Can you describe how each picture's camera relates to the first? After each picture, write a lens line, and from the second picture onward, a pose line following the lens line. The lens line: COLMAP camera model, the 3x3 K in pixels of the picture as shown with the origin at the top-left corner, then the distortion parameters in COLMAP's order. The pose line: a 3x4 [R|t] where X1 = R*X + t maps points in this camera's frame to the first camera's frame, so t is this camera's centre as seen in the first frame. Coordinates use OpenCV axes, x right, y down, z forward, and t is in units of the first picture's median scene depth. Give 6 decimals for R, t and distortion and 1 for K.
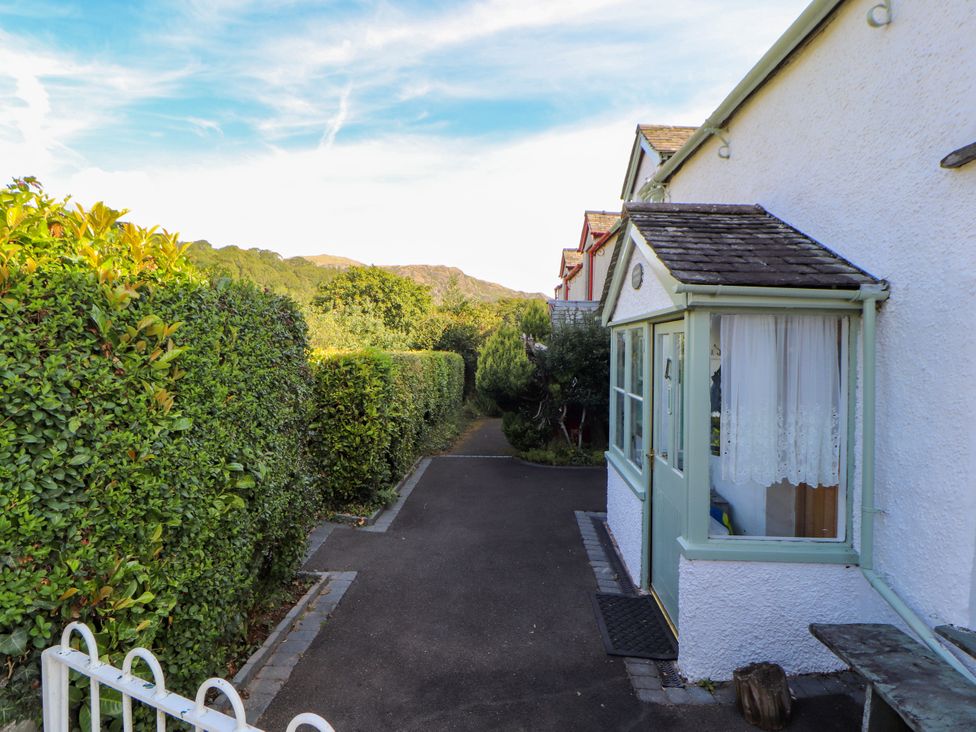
lens RADIAL K [[503.2, 0, 496.8], [0, 503.2, 343.7], [0, 0, 1]] dist [0.002698, -0.015378]
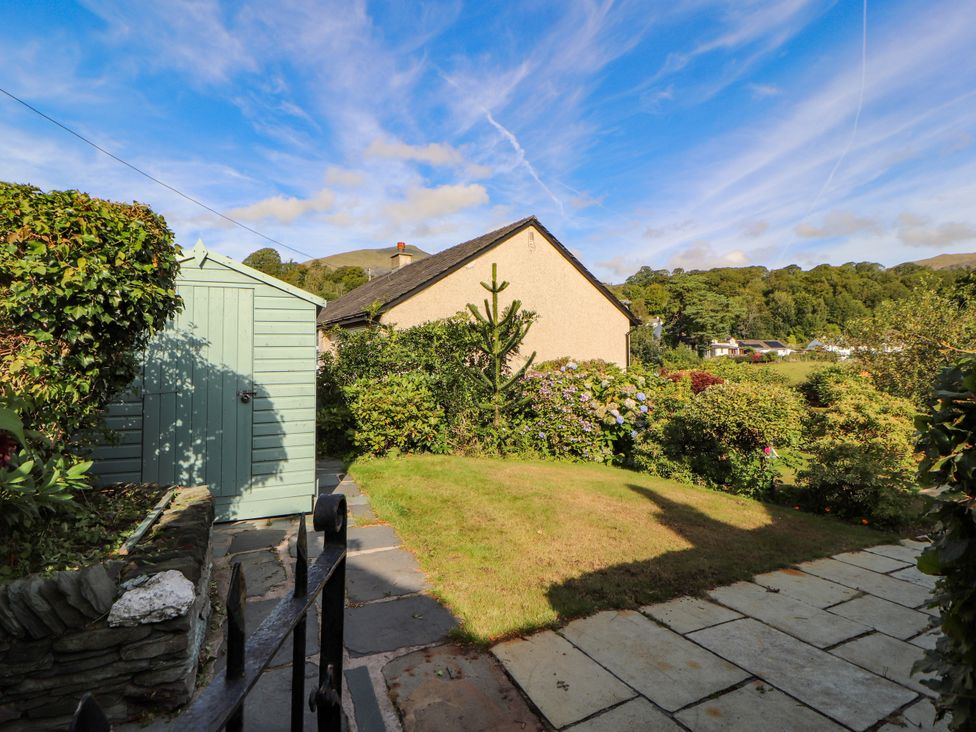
lens RADIAL K [[503.2, 0, 496.8], [0, 503.2, 343.7], [0, 0, 1]] dist [0.002698, -0.015378]
pose [[0.481985, -0.058818, -0.874203, -0.273673], [0.014163, 0.998137, -0.059347, 0.031659], [0.876065, 0.016223, 0.481920, 0.502856]]
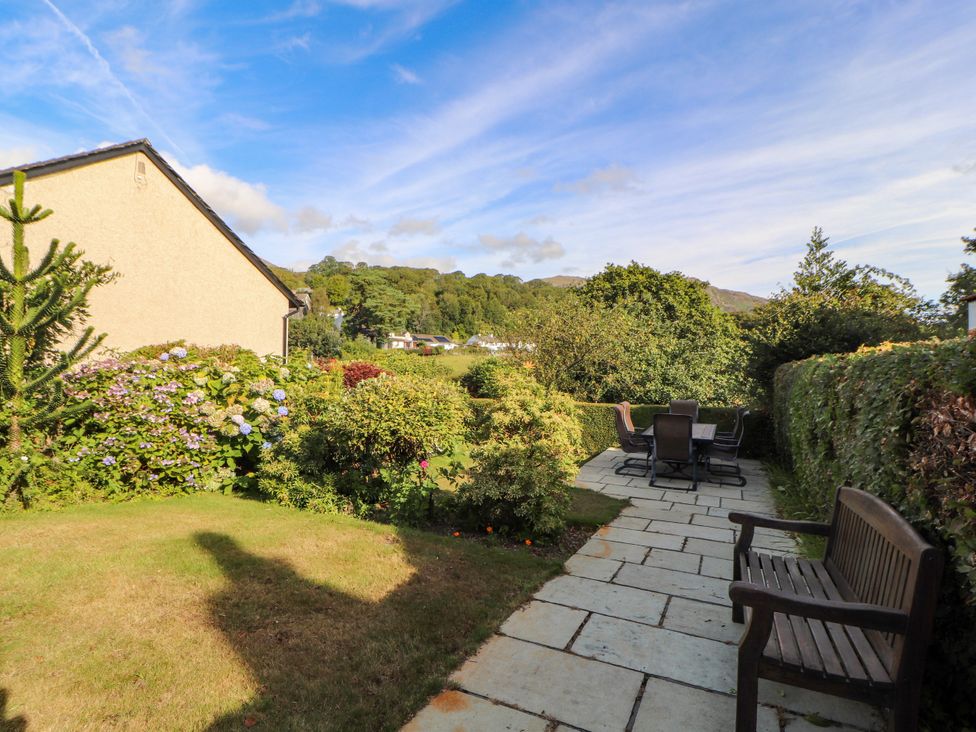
lens RADIAL K [[503.2, 0, 496.8], [0, 503.2, 343.7], [0, 0, 1]] dist [0.002698, -0.015378]
pose [[0.898590, -0.022964, -0.438188, -0.406622], [0.008279, 0.999339, -0.035393, 0.034744], [0.438712, 0.028176, 0.898186, 0.719963]]
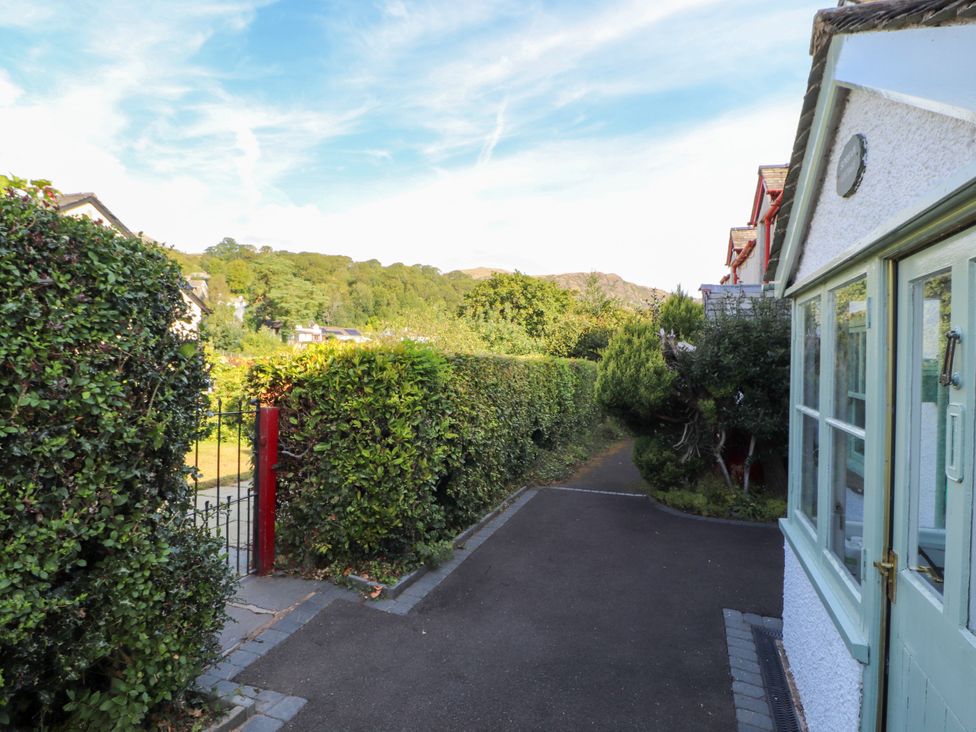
lens RADIAL K [[524.8, 0, 491.3], [0, 524.8, 357.8], [0, 0, 1]] dist [-0.004298, -0.002682]
pose [[0.951879, 0.001758, -0.306470, 0.055784], [-0.000406, 0.999990, 0.004475, 0.019509], [0.306475, -0.004136, 0.951870, 0.219178]]
